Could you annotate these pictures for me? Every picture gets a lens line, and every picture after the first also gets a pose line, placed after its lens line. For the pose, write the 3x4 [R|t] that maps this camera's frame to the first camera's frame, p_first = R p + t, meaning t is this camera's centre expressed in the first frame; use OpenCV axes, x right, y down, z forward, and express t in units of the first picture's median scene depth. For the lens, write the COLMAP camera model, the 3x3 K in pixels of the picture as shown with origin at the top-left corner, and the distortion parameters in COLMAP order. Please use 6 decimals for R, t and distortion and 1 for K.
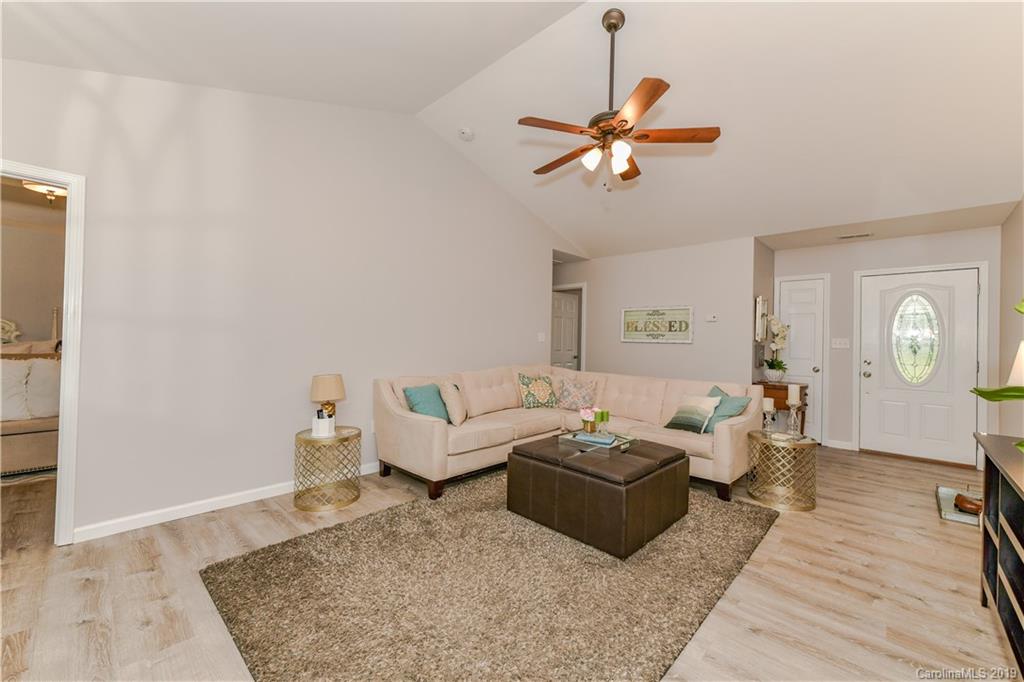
lens RADIAL K [[408.0, 0, 512.7], [0, 408.0, 337.6], [0, 0, 1]] dist [0.002076, -0.000163]
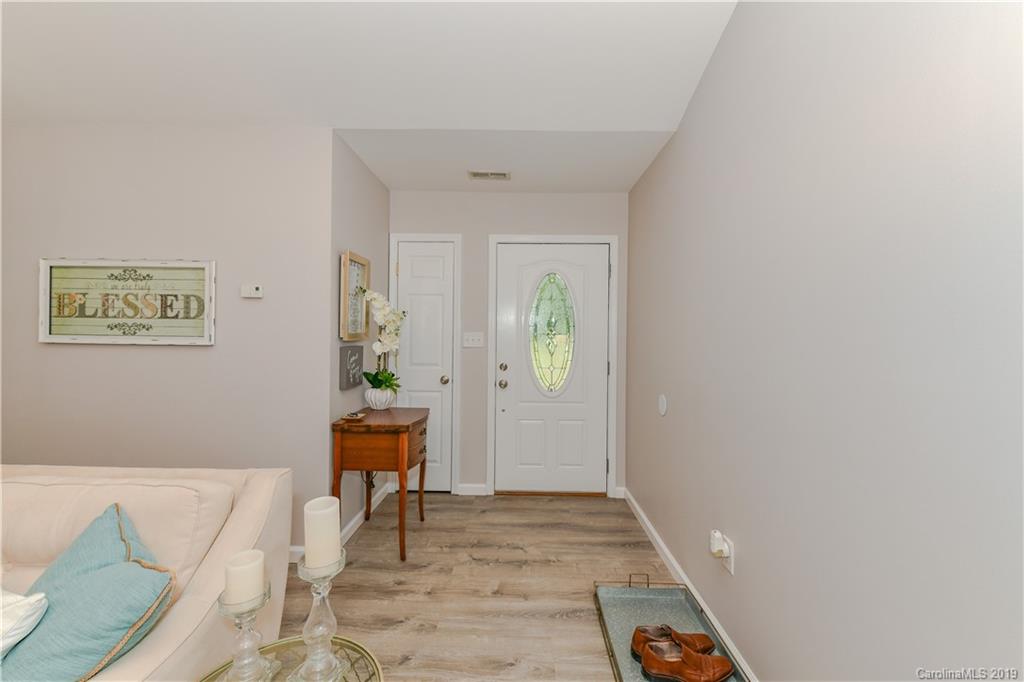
lens RADIAL K [[410.1, 0, 517.2], [0, 410.1, 326.9], [0, 0, 1]] dist [0.001589, -0.000039]
pose [[0.723353, 0.002734, 0.690473, 0.391539], [-0.000592, 0.999994, -0.003339, -0.005368], [-0.690478, 0.002006, 0.723350, 0.465740]]
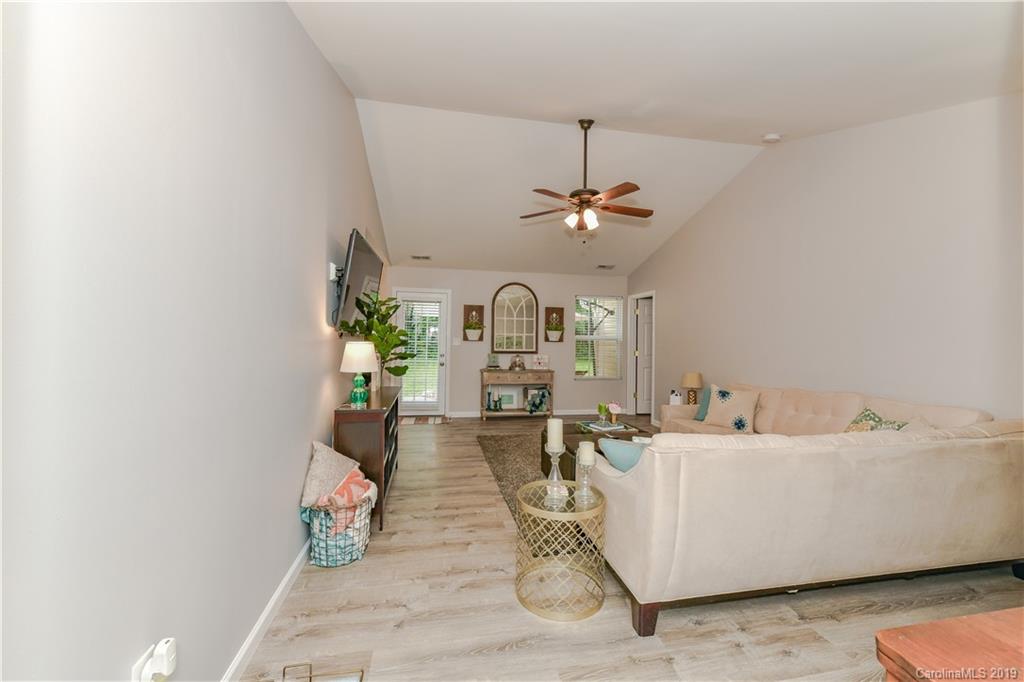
lens RADIAL K [[408.0, 0, 512.7], [0, 408.0, 337.6], [0, 0, 1]] dist [0.002076, -0.000163]
pose [[-0.576652, -0.029015, -0.816474, 0.795194], [-0.013362, 0.999570, -0.026085, 0.010613], [0.816880, -0.004133, -0.576792, 0.844720]]
